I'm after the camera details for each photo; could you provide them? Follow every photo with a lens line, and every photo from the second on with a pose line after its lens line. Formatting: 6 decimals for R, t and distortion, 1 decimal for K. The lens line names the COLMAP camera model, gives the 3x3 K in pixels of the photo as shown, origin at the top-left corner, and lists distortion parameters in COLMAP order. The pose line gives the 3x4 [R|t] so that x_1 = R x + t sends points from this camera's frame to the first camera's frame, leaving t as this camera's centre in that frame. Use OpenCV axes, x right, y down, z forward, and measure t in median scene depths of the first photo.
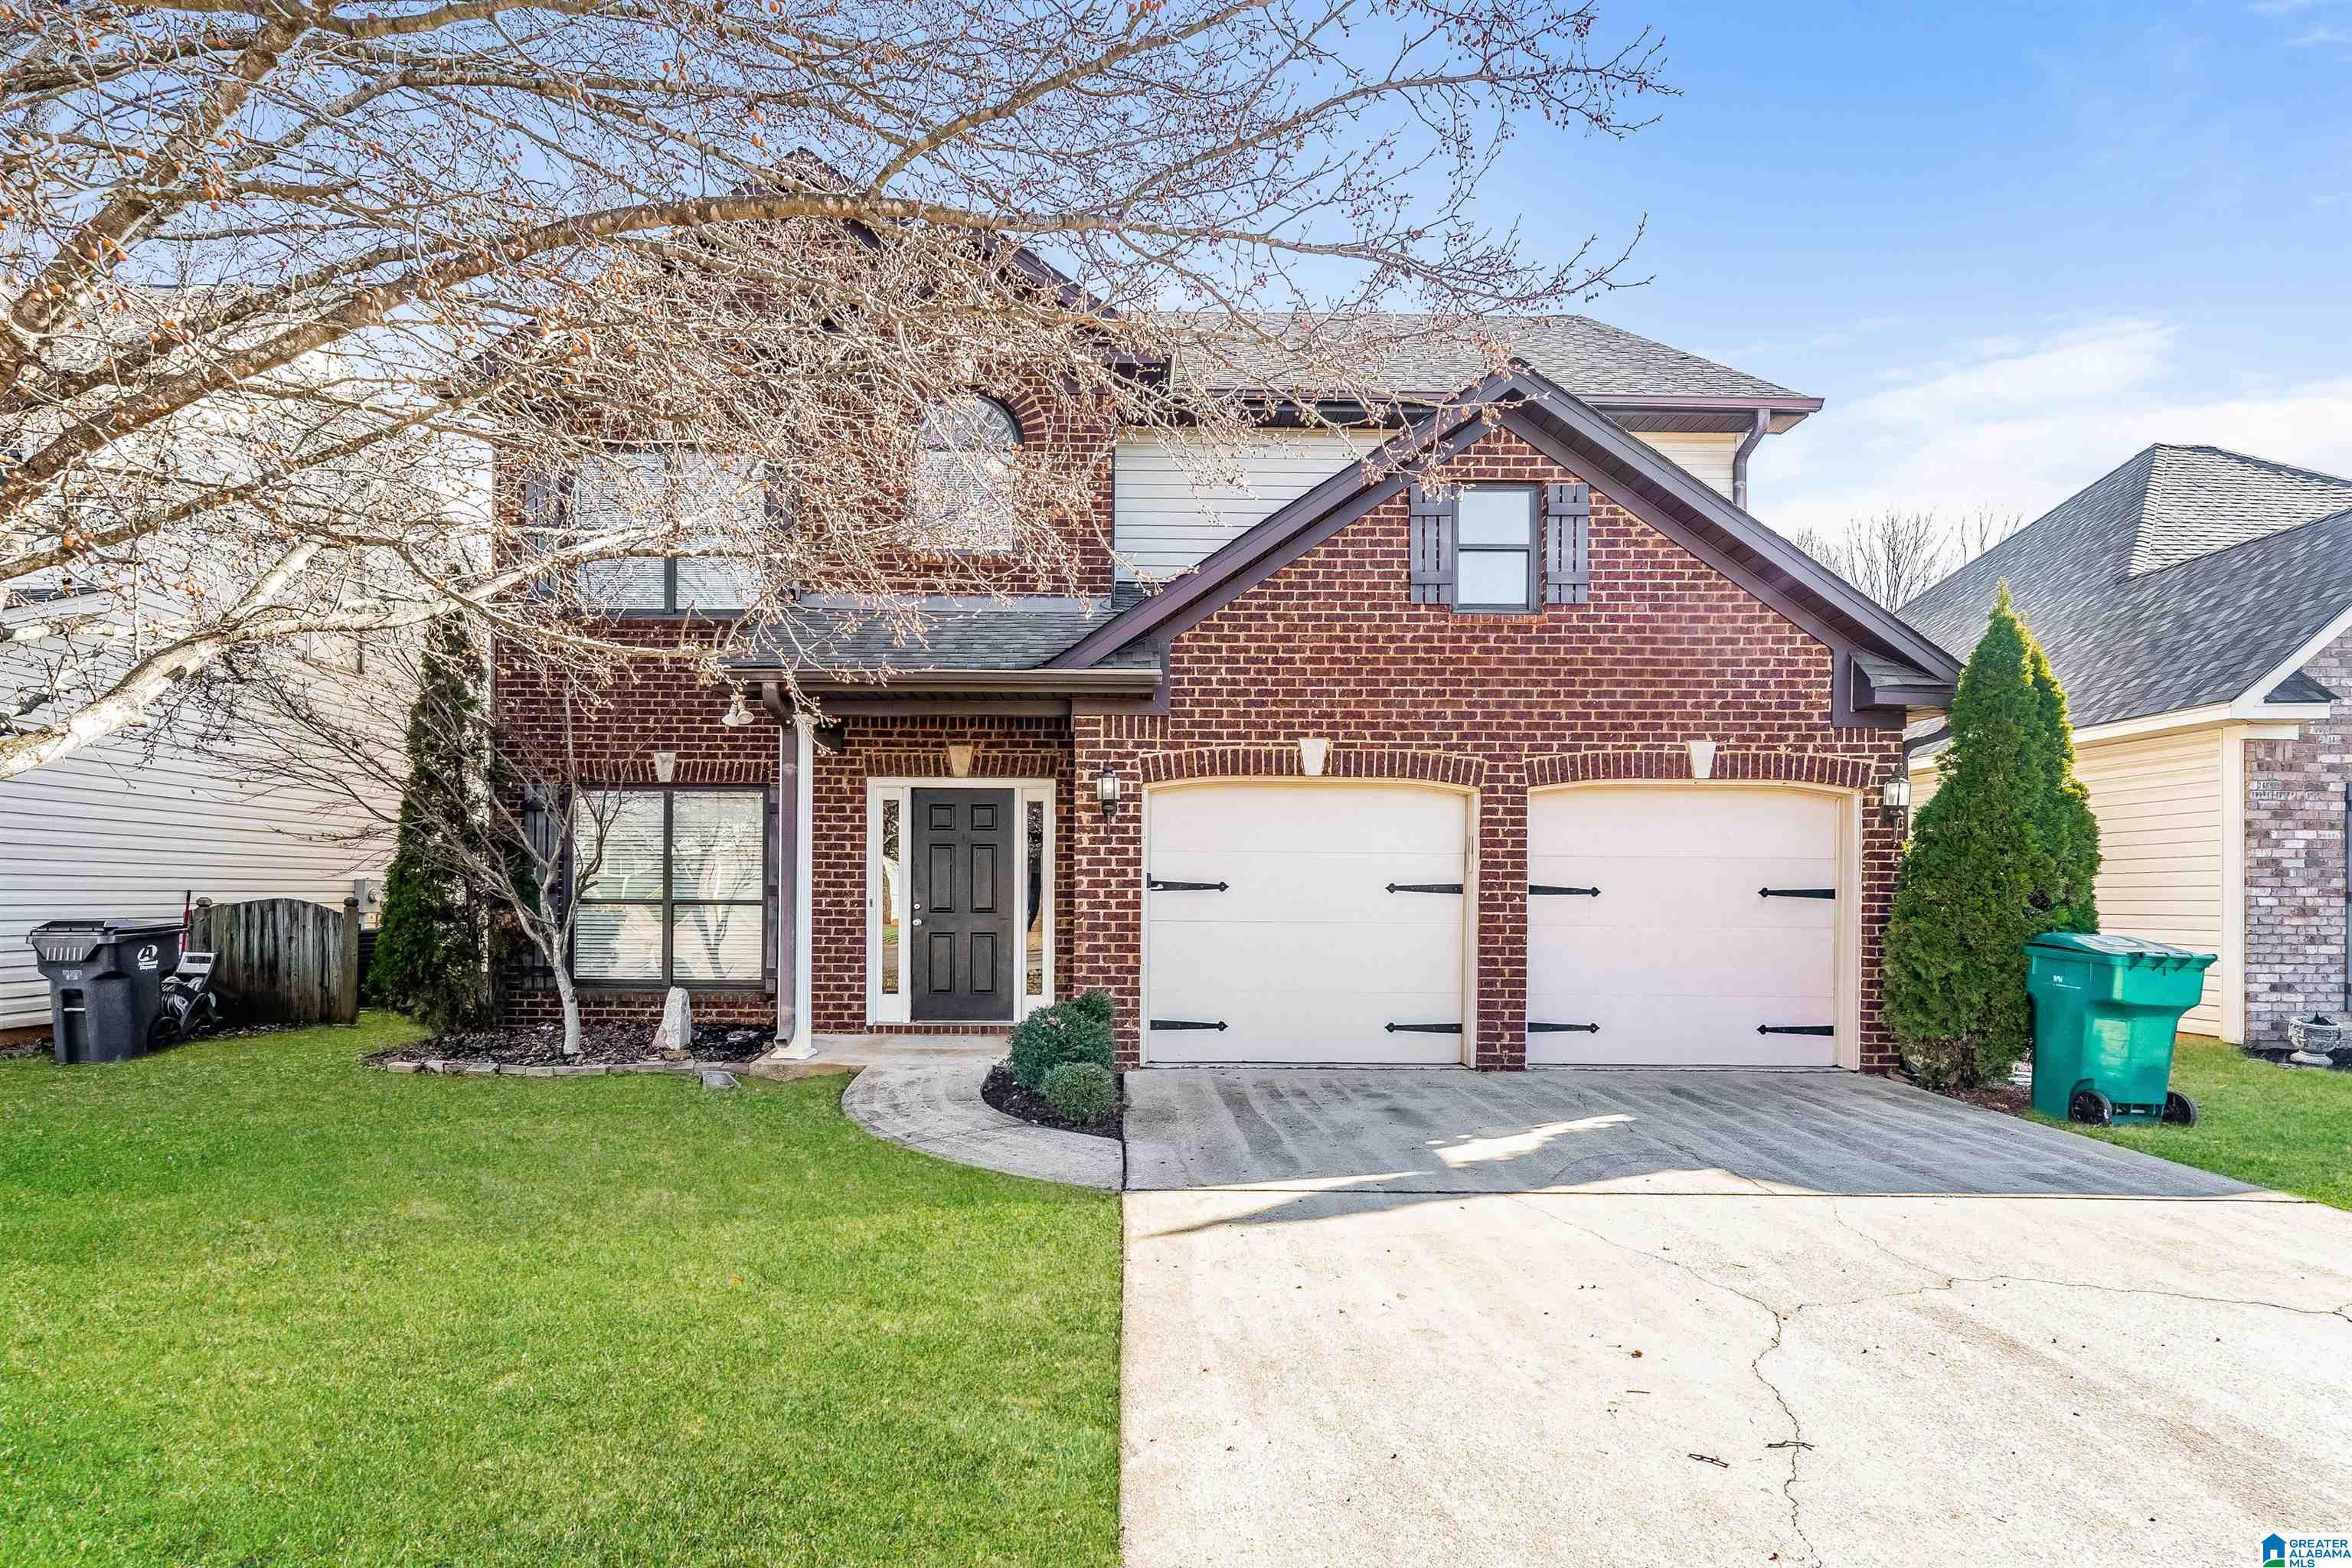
lens RADIAL K [[1011.1, 0, 1176.5], [0, 1011.1, 779.9], [0, 0, 1]] dist [-0.000456, -0.000732]
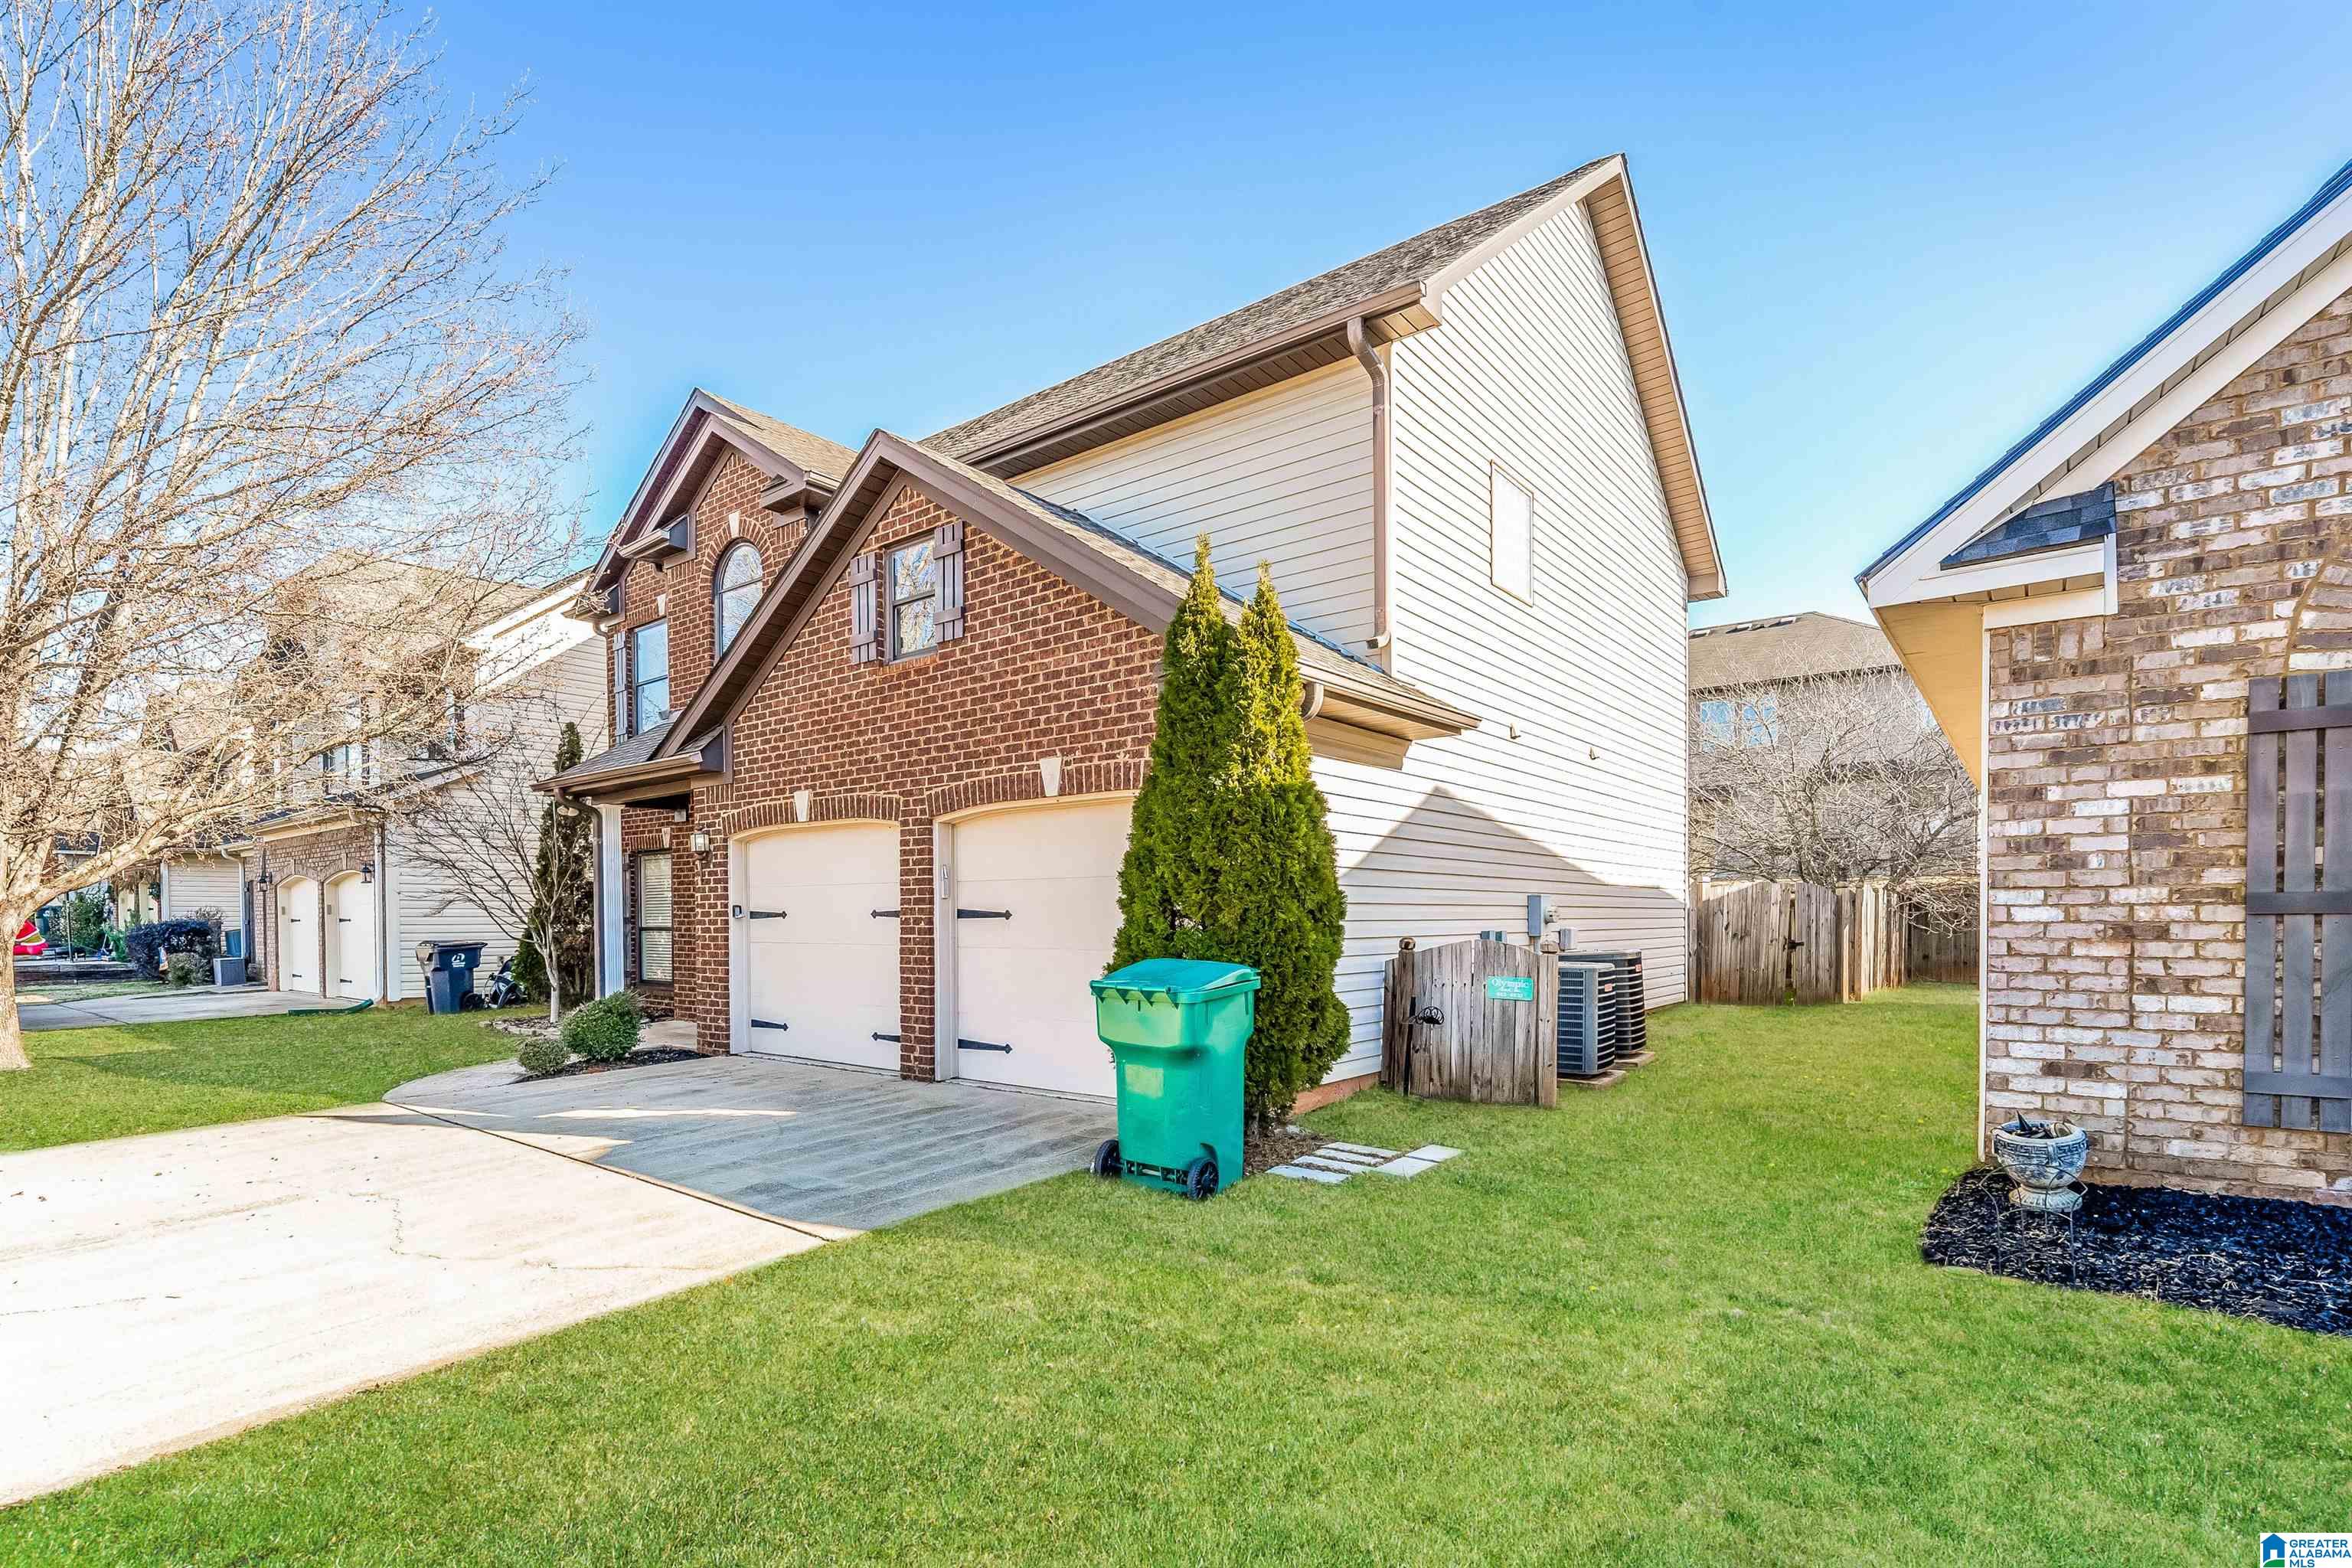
lens RADIAL K [[1114.8, 0, 1175.5], [0, 1114.8, 792.0], [0, 0, 1]] dist [-0.000731, 0.000012]
pose [[0.765483, -0.082804, -0.638106, 1.275397], [0.086143, 0.995946, -0.025900, 0.031767], [0.637664, -0.035142, 0.769513, 0.253581]]
